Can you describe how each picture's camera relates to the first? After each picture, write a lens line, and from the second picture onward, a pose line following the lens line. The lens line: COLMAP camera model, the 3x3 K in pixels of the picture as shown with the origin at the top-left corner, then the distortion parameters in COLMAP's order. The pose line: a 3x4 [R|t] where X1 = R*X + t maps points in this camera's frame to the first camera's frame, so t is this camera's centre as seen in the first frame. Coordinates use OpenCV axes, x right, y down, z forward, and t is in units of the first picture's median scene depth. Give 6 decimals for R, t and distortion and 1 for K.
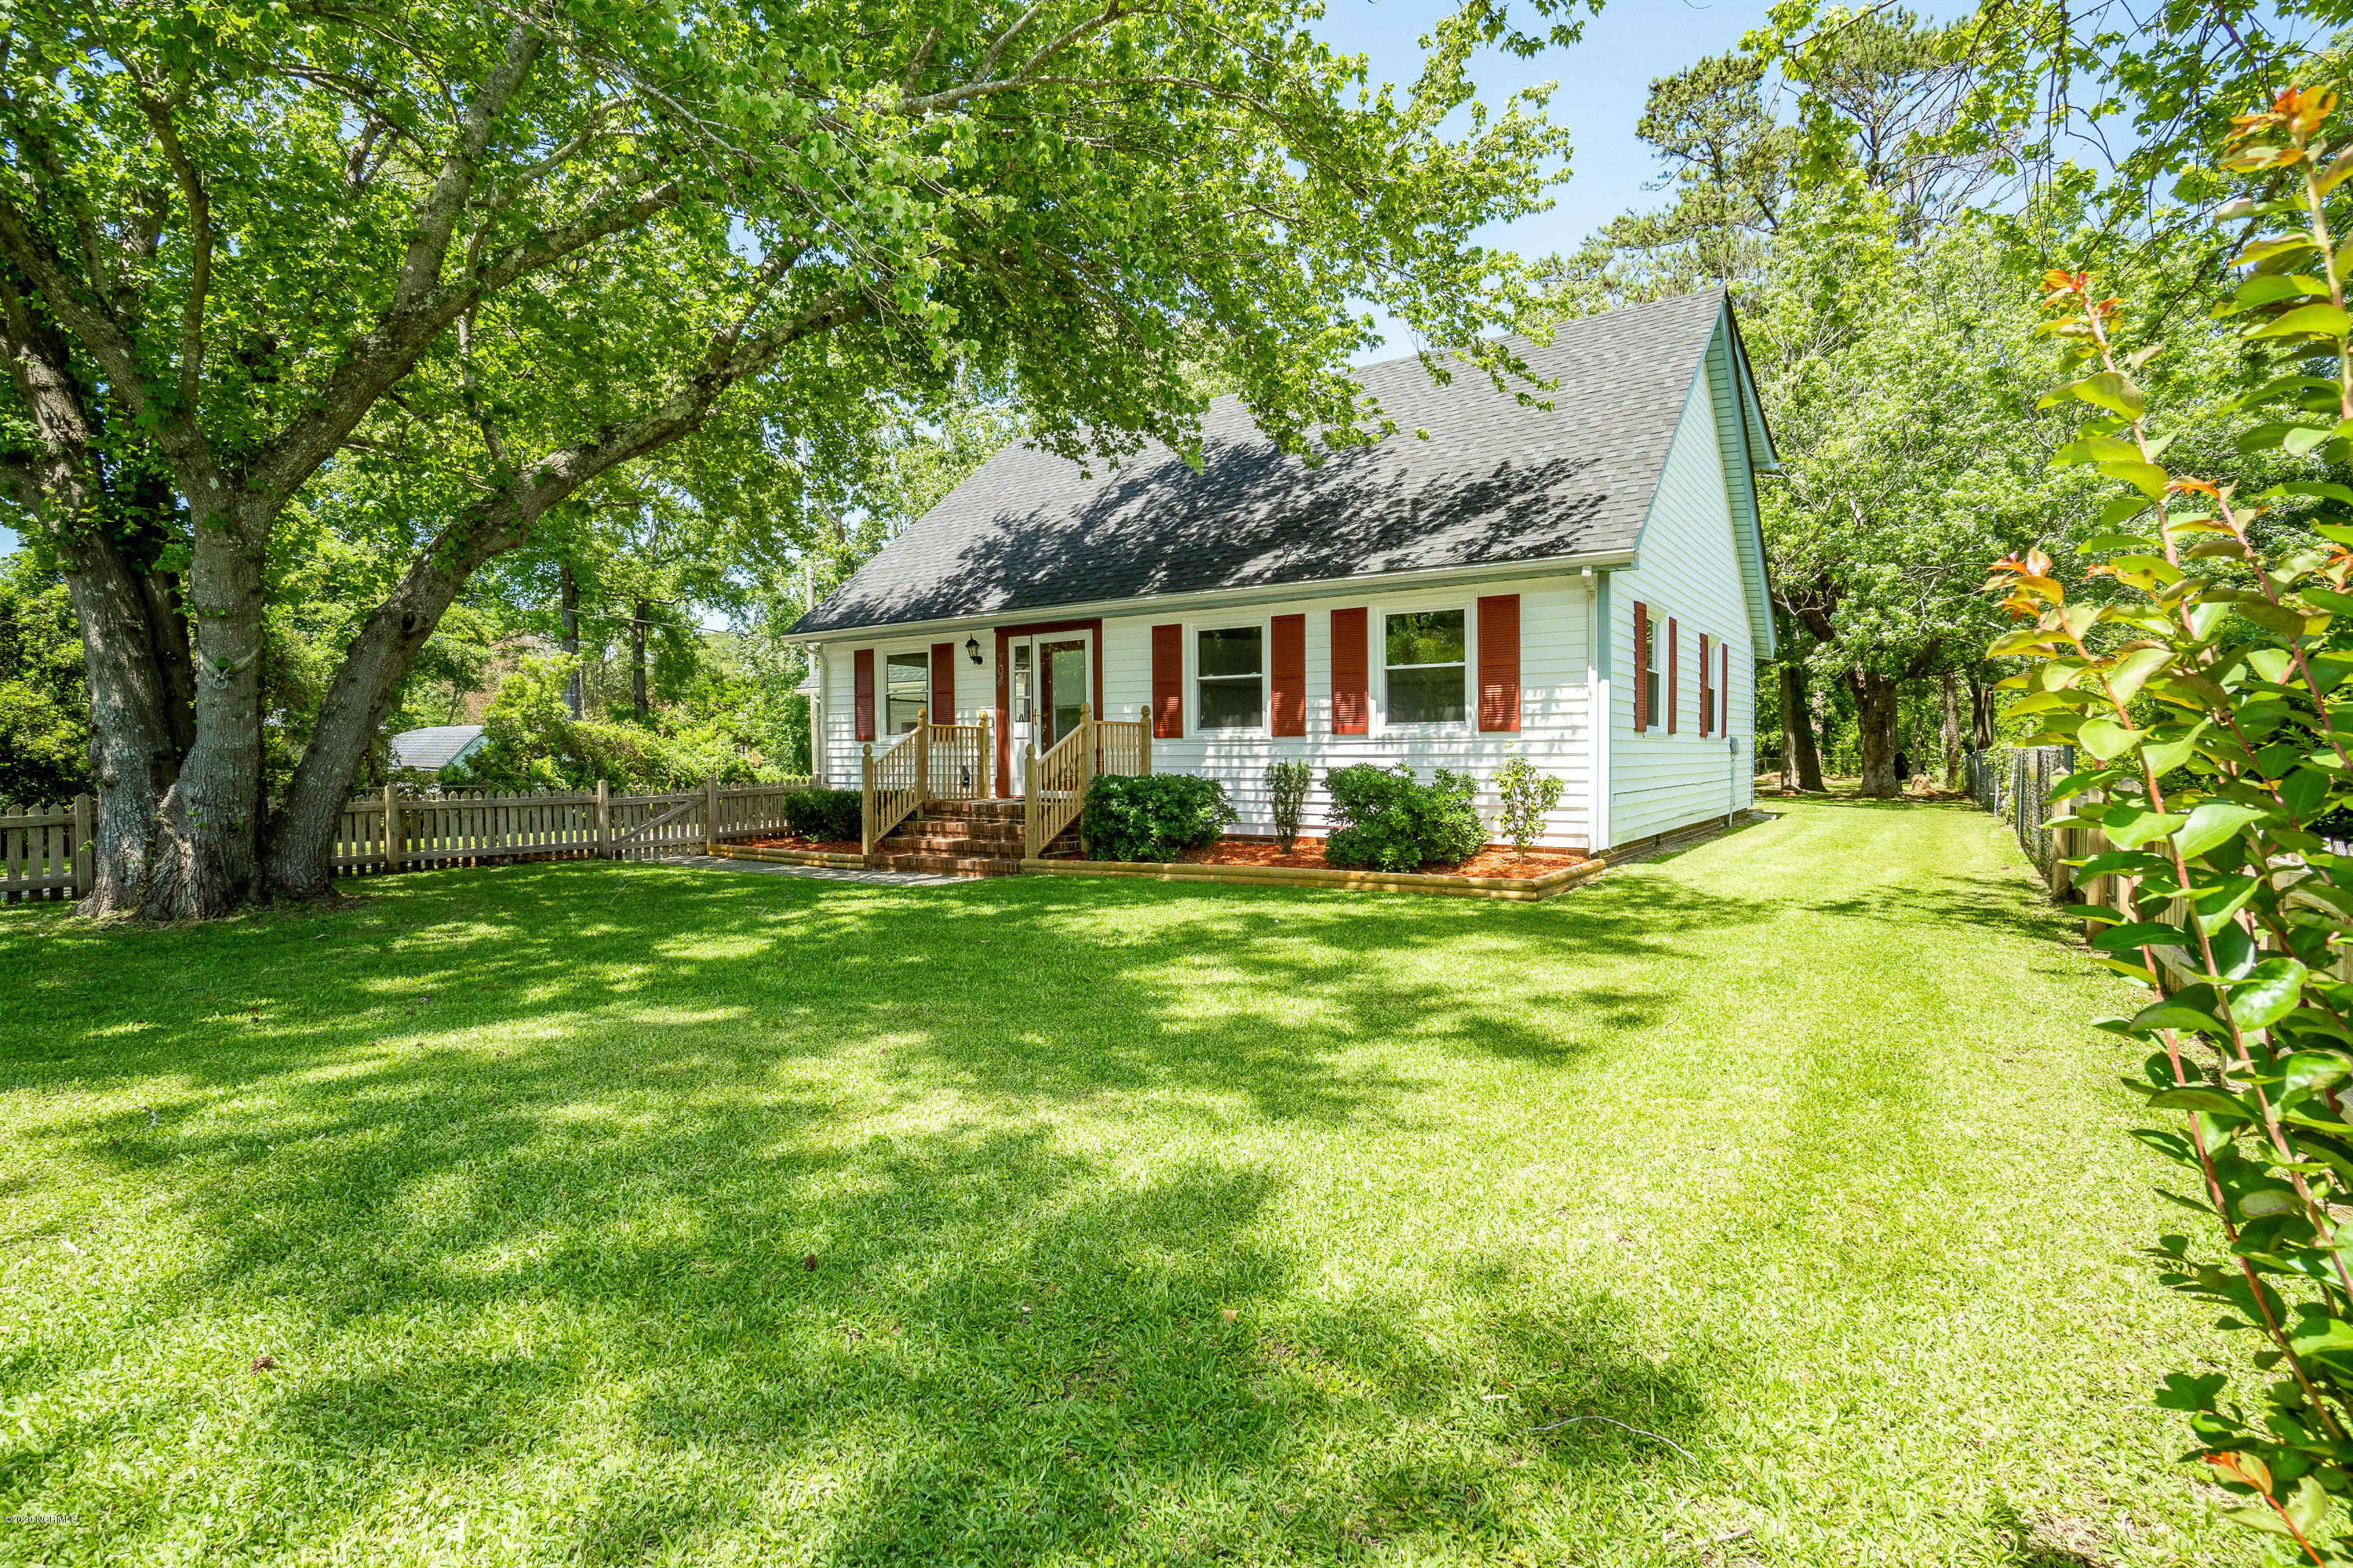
lens RADIAL K [[1135.4, 0, 1180.4], [0, 1135.4, 748.8], [0, 0, 1]] dist [-0.029913, 0.000073]
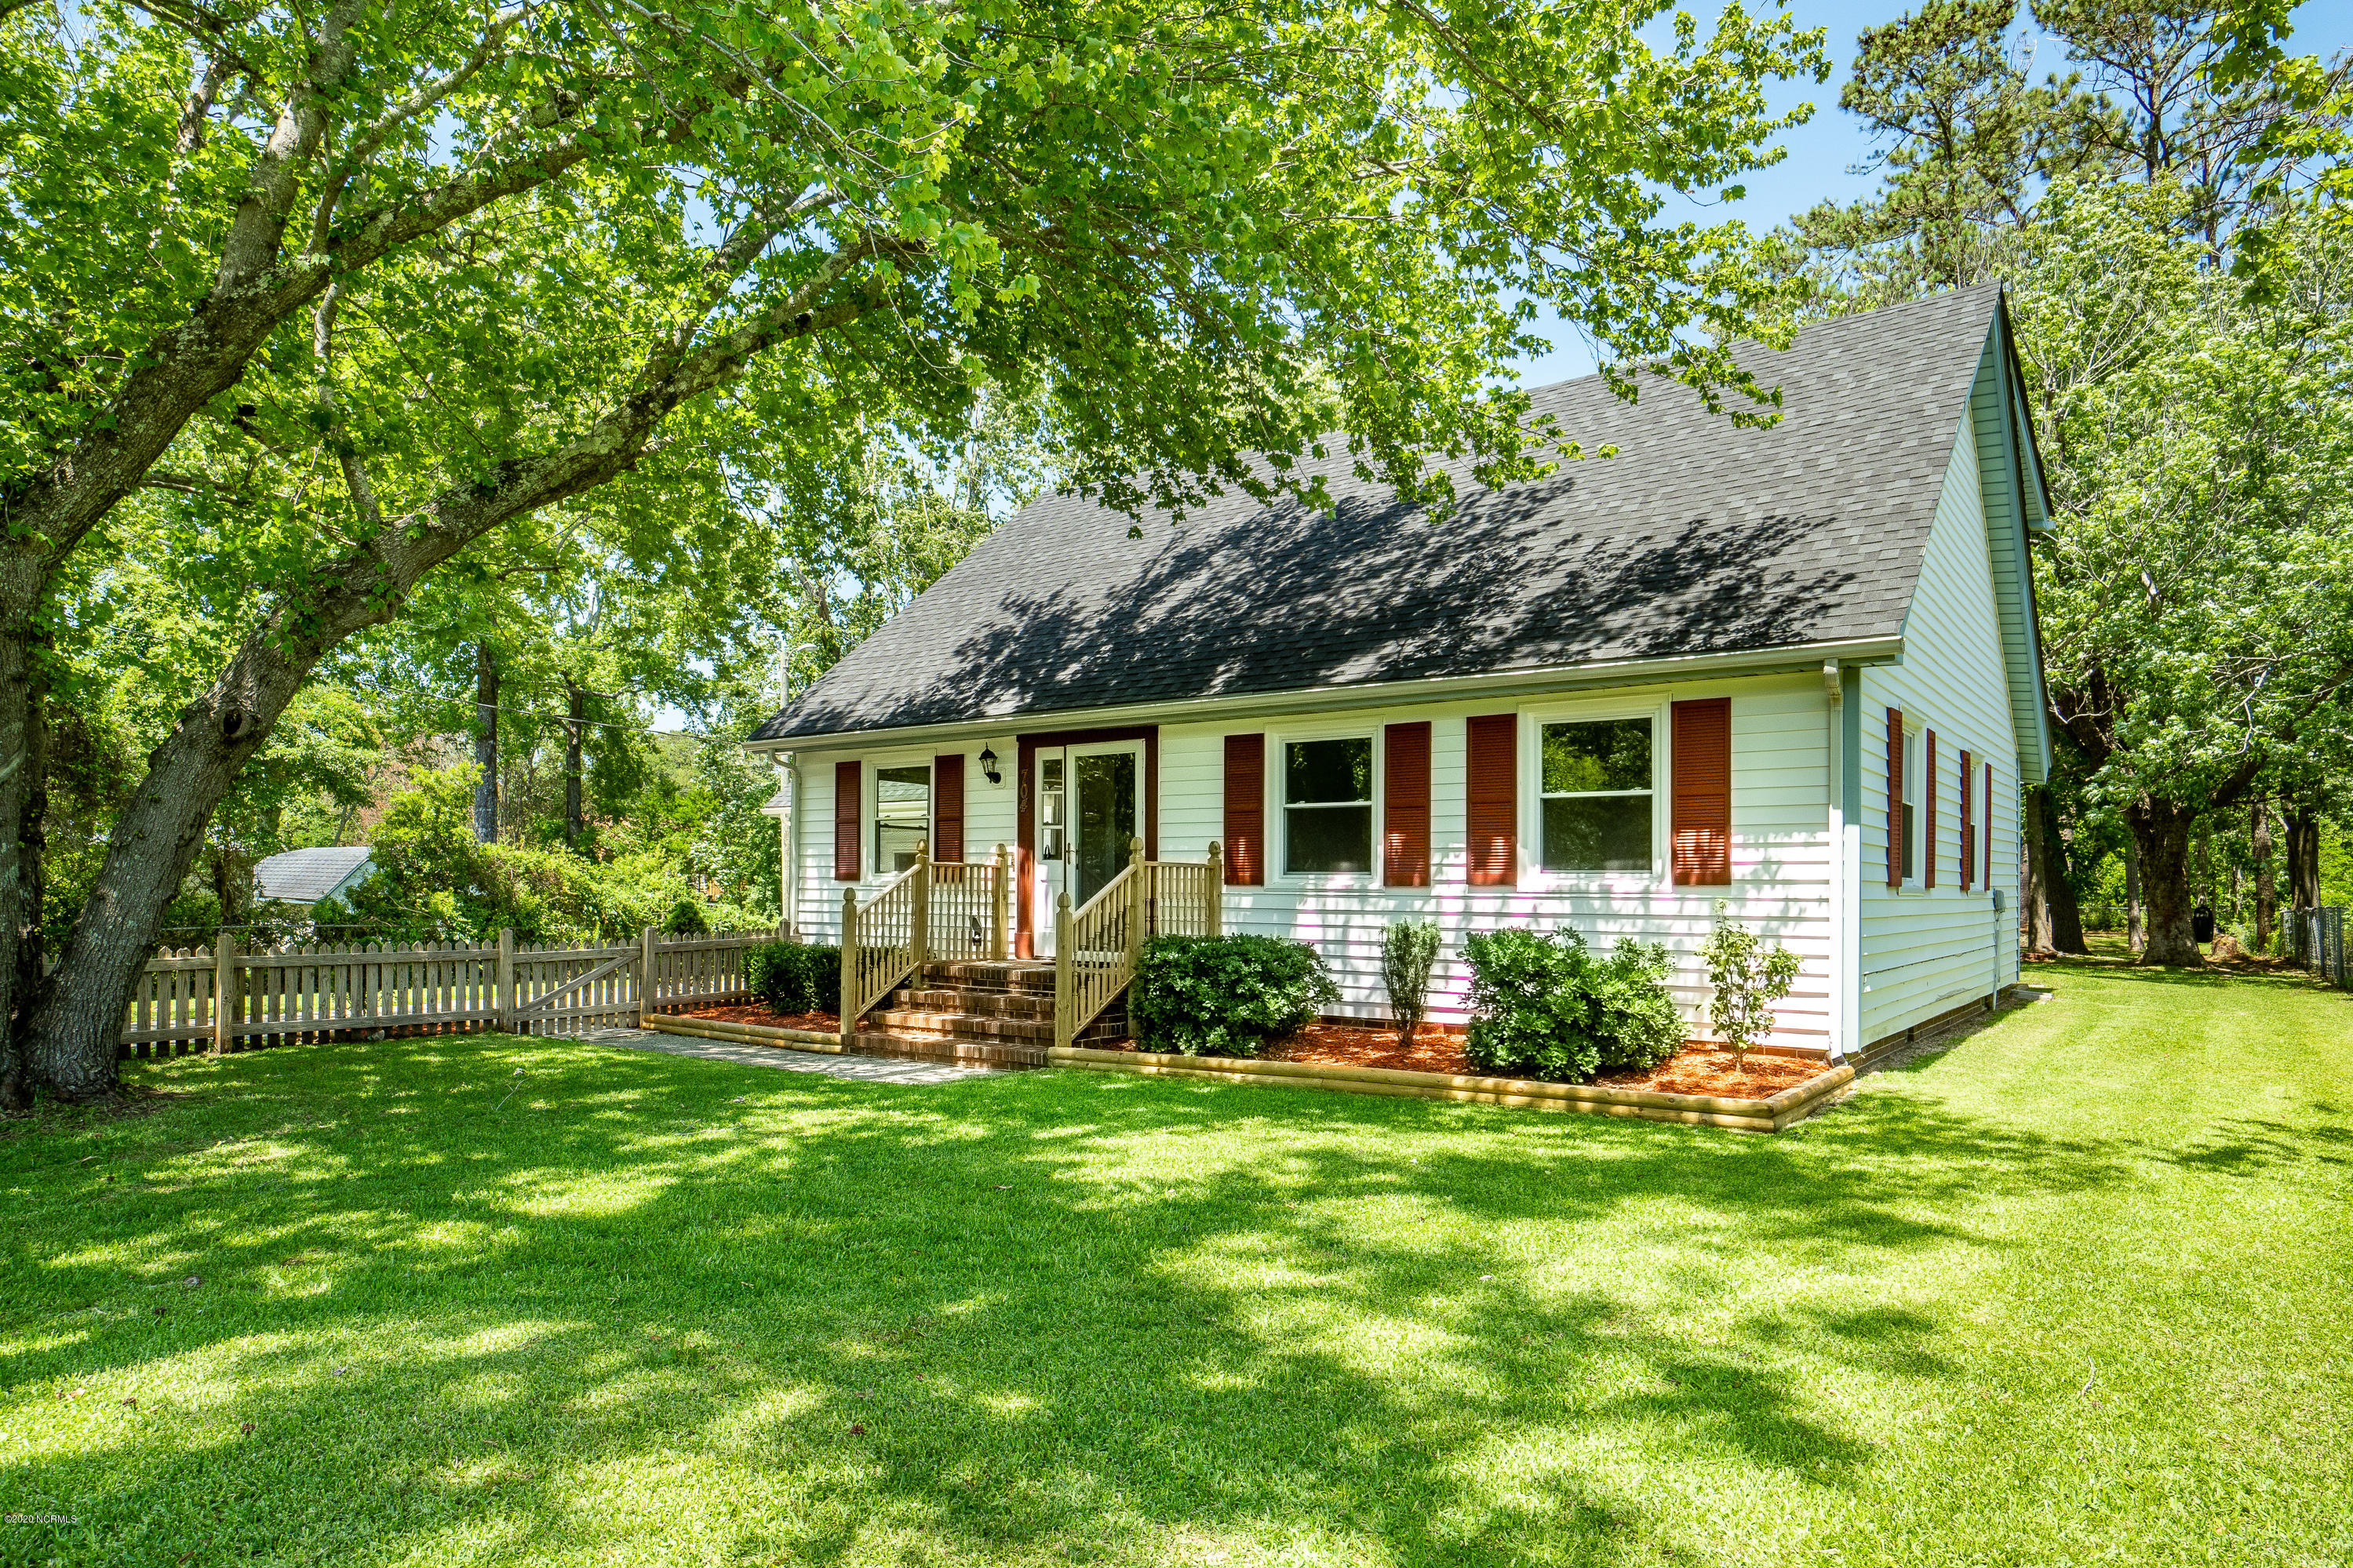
lens RADIAL K [[1412.8, 0, 1188.5], [0, 1412.8, 886.1], [0, 0, 1]] dist [-0.000686, -0.001162]
pose [[0.999133, 0.012830, -0.039599, -0.010784], [-0.012719, 0.999914, 0.003057, -0.011109], [0.039635, -0.002550, 0.999211, 0.061061]]
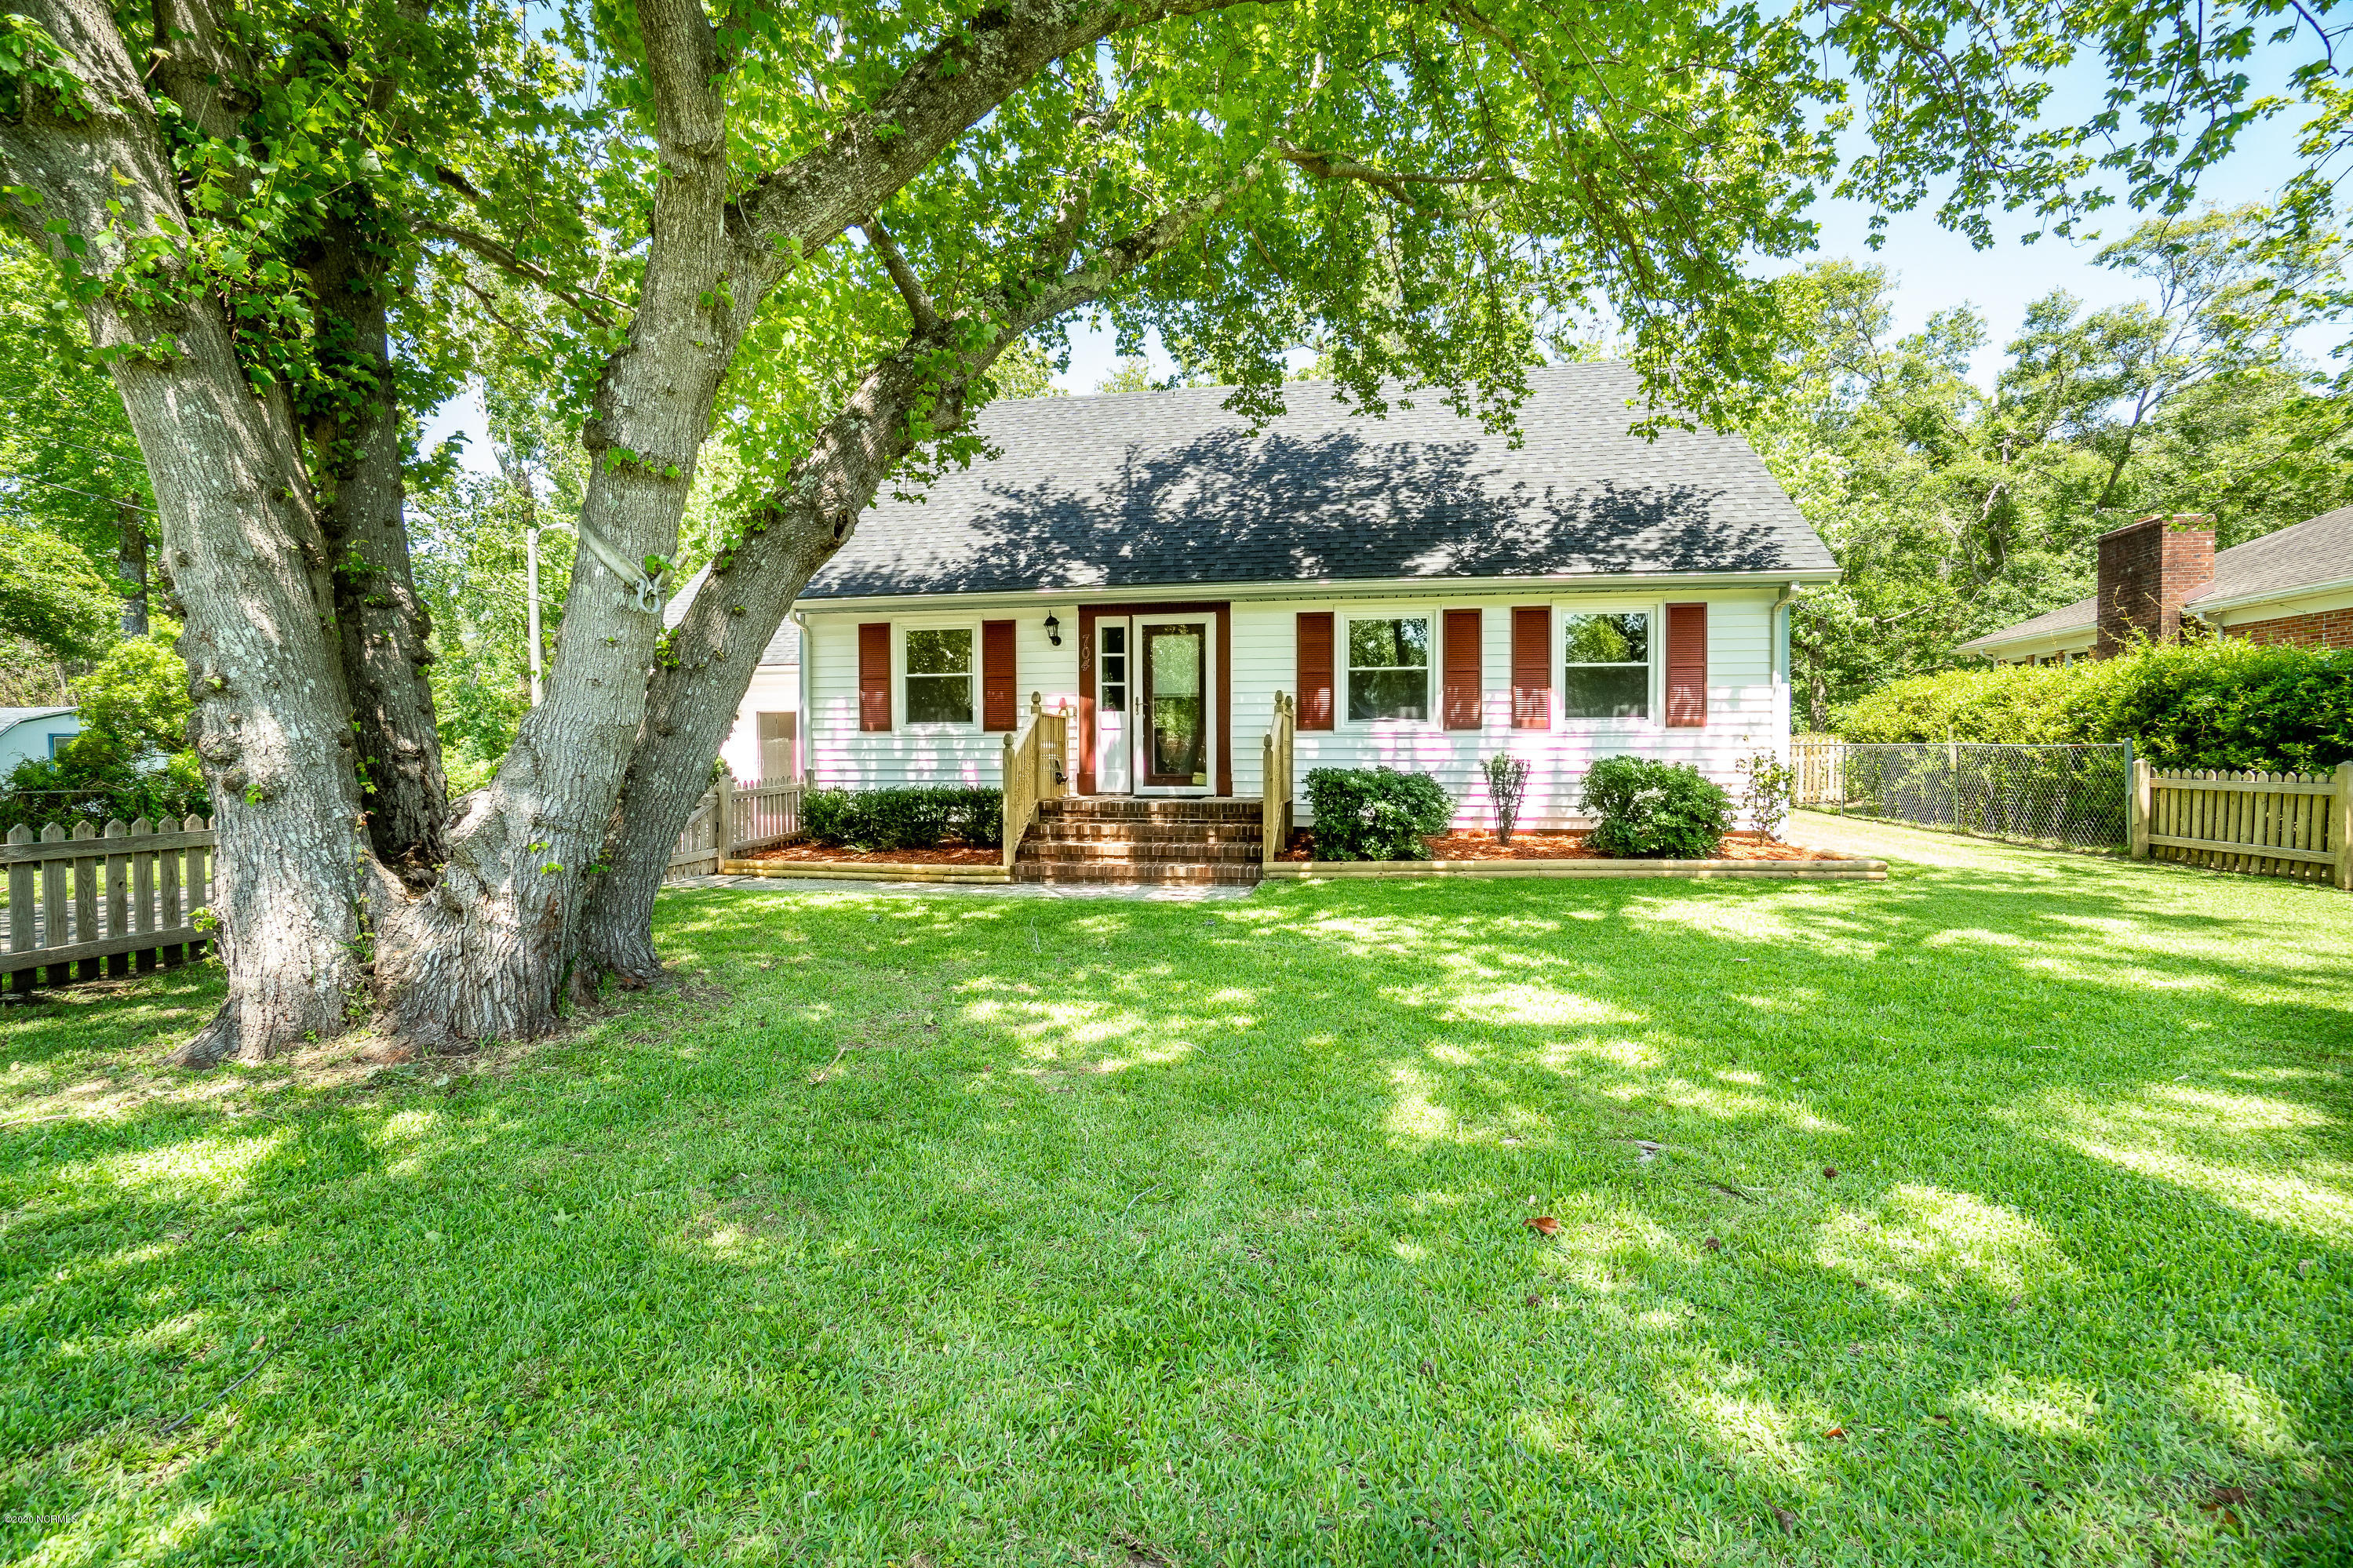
lens RADIAL K [[1024.6, 0, 1176.5], [0, 1024.6, 784.0], [0, 0, 1]] dist [-0.004449, -0.000152]
pose [[0.908811, -0.011966, 0.417037, -0.483621], [-0.004053, 0.999288, 0.037506, 0.004152], [-0.417189, -0.035777, 0.908115, 0.253064]]
